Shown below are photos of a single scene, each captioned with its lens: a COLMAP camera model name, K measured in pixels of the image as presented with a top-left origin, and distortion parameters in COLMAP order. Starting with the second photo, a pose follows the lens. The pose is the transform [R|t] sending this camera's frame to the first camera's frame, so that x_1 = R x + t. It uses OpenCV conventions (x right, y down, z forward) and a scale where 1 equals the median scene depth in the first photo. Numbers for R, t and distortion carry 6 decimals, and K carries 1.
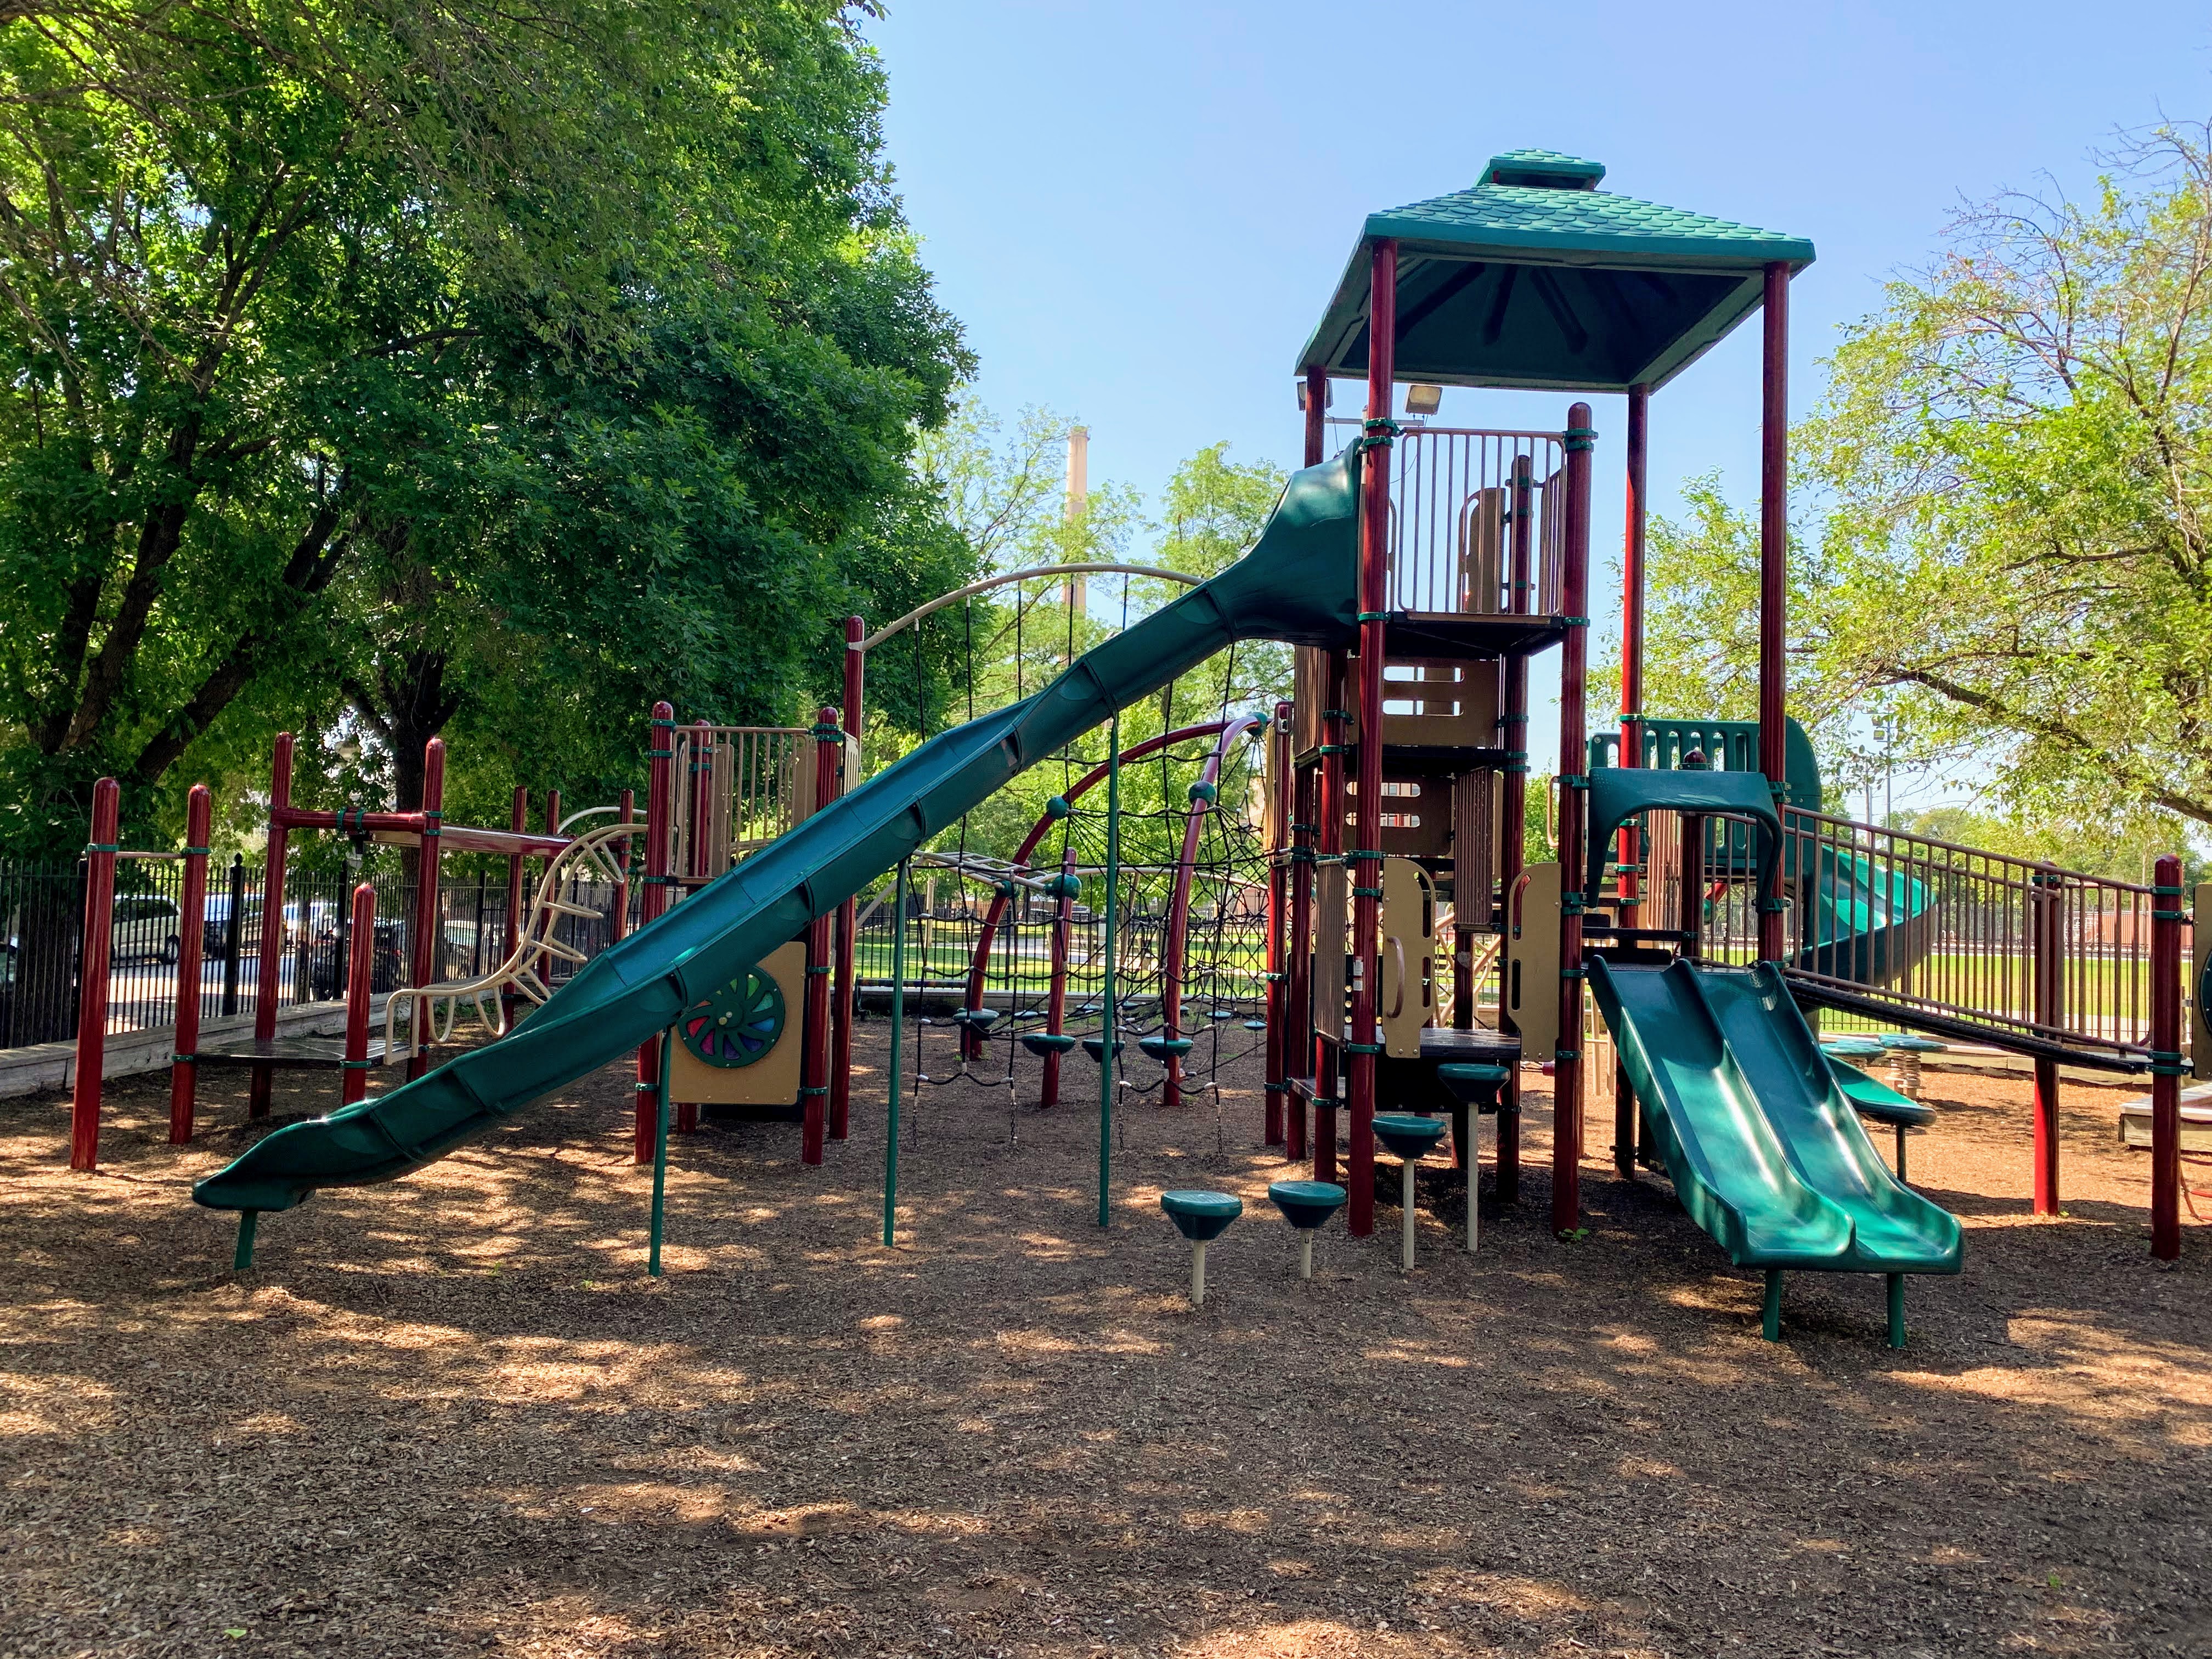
lens RADIAL K [[1728.5, 0, 1101.4], [0, 1728.5, 825.4], [0, 0, 1]] dist [0.012859, -0.006646]
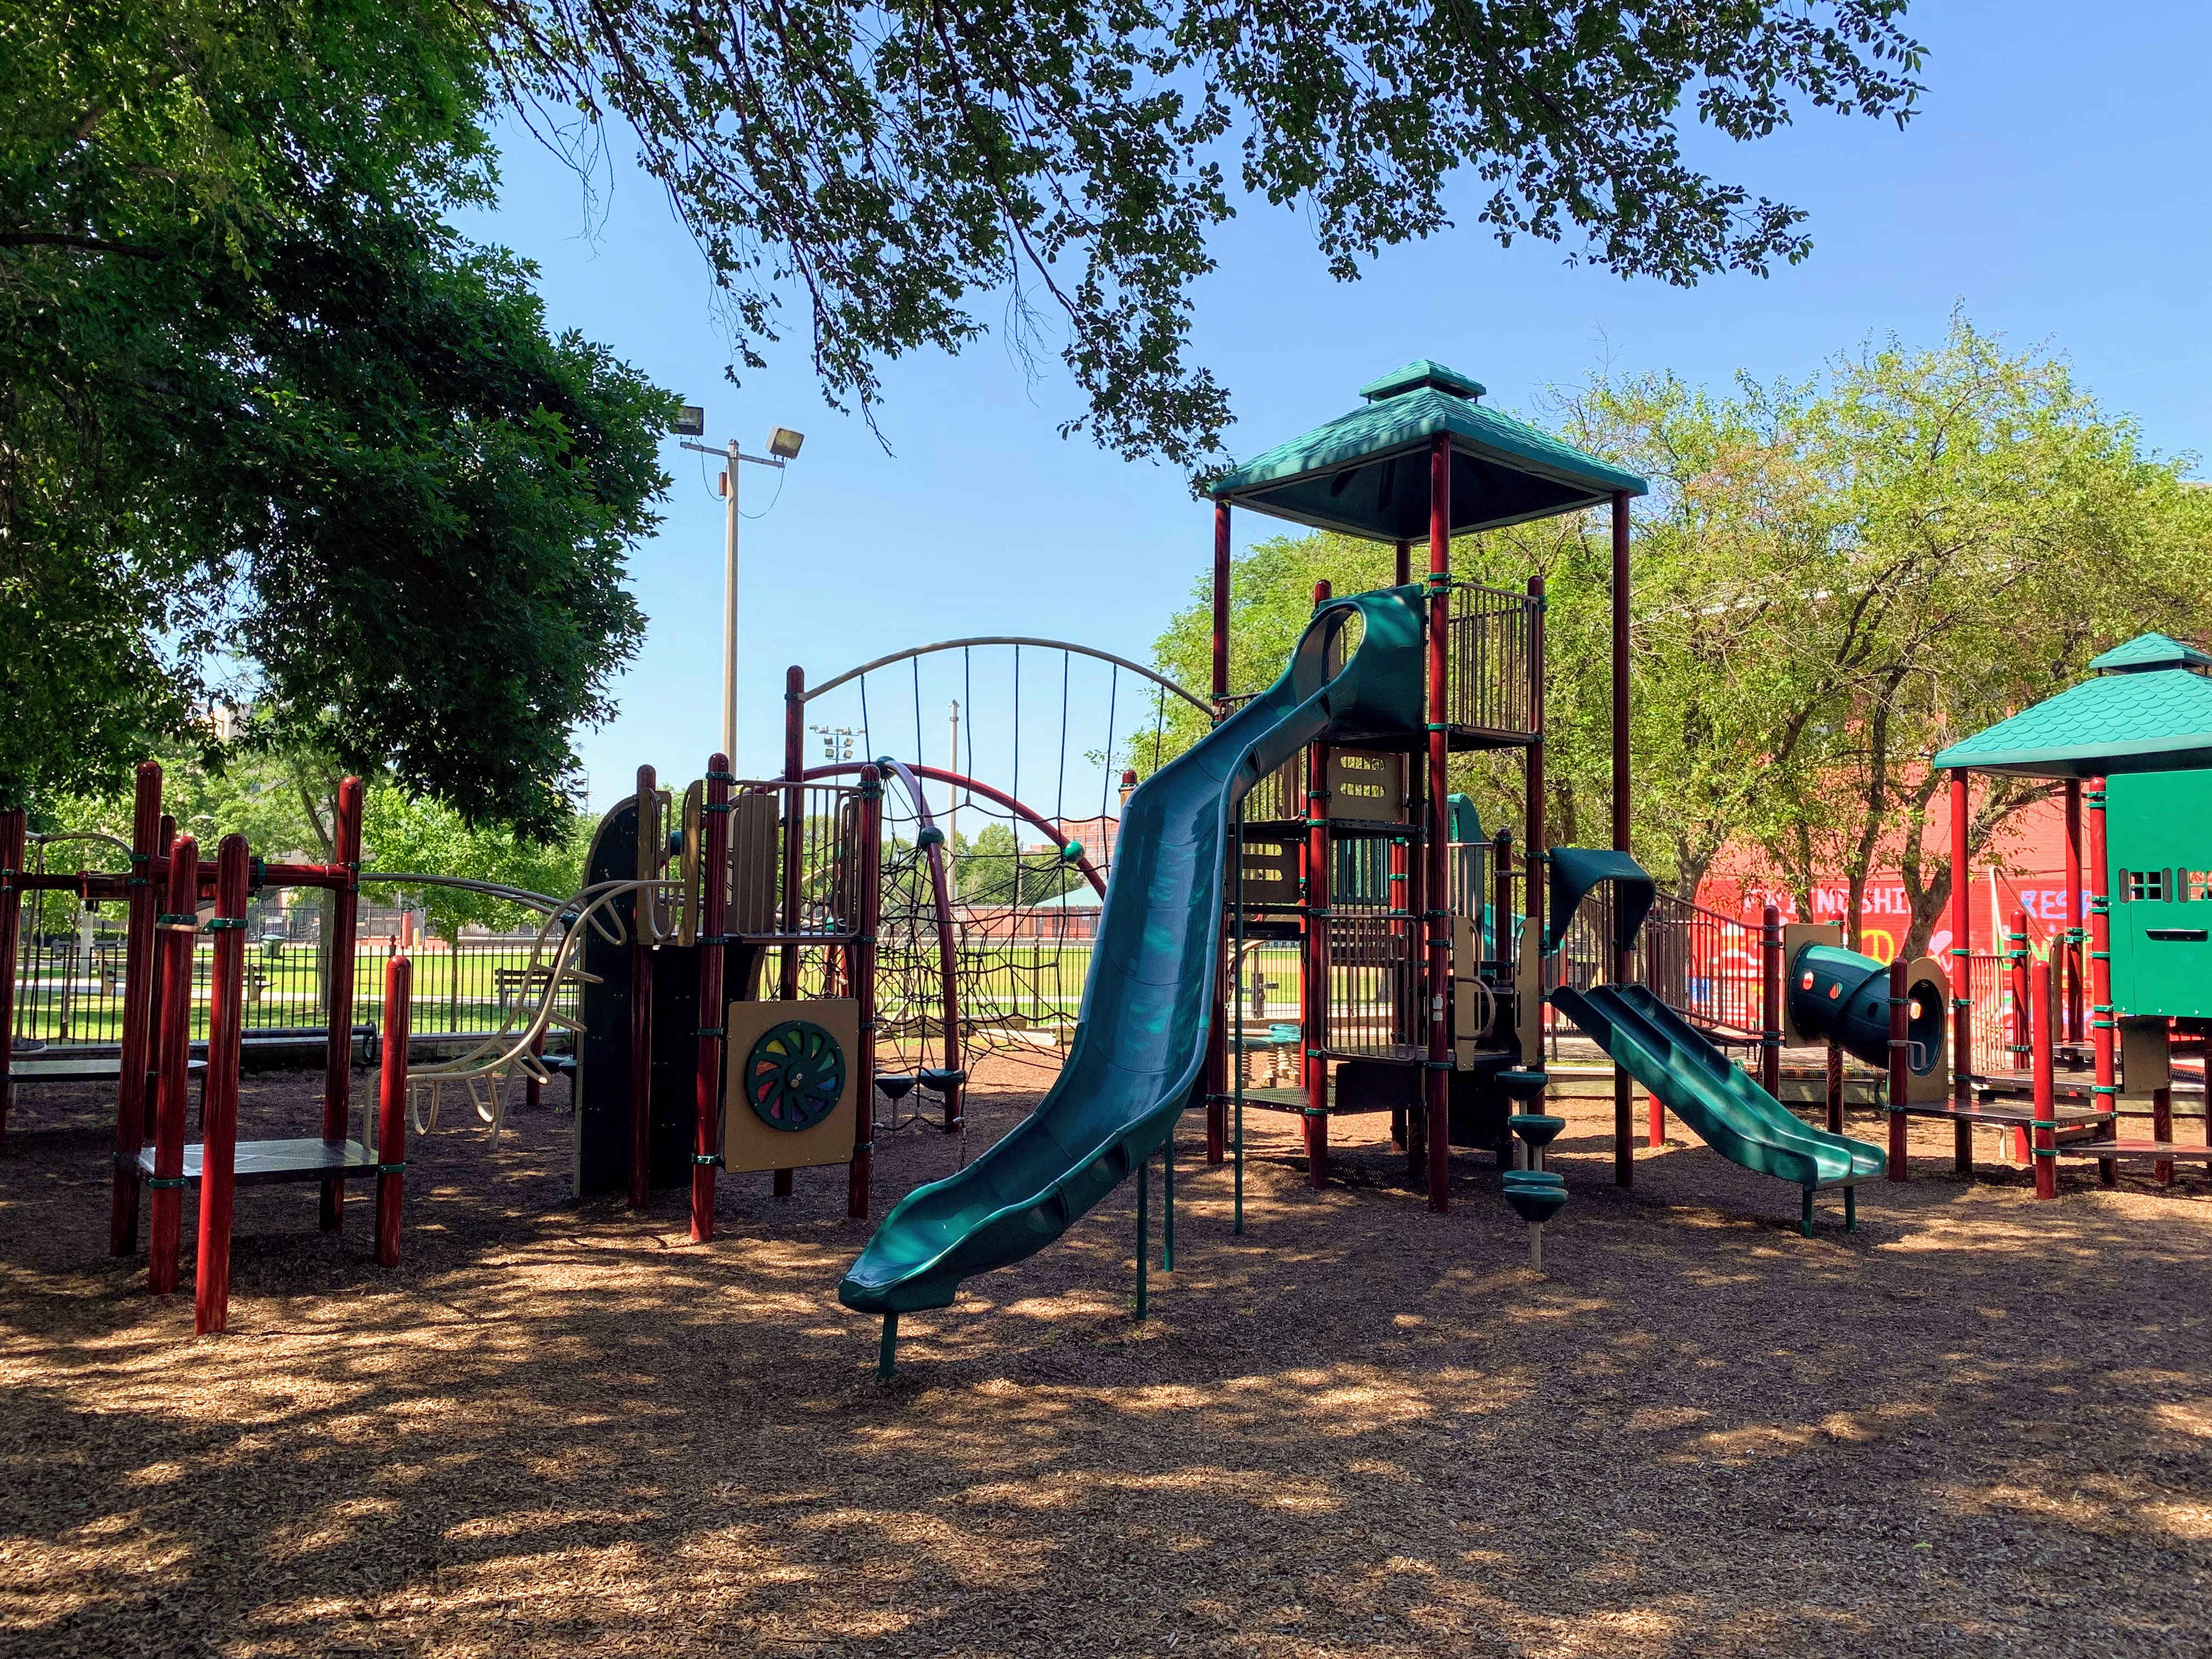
lens RADIAL K [[1728.5, 0, 1095.1], [0, 1728.5, 830.5], [0, 0, 1]] dist [0.012859, -0.006646]
pose [[0.785311, 0.013907, 0.618945, -0.754429], [-0.015693, 0.999874, -0.002554, -0.032831], [-0.618903, -0.007708, 0.785430, 0.139861]]
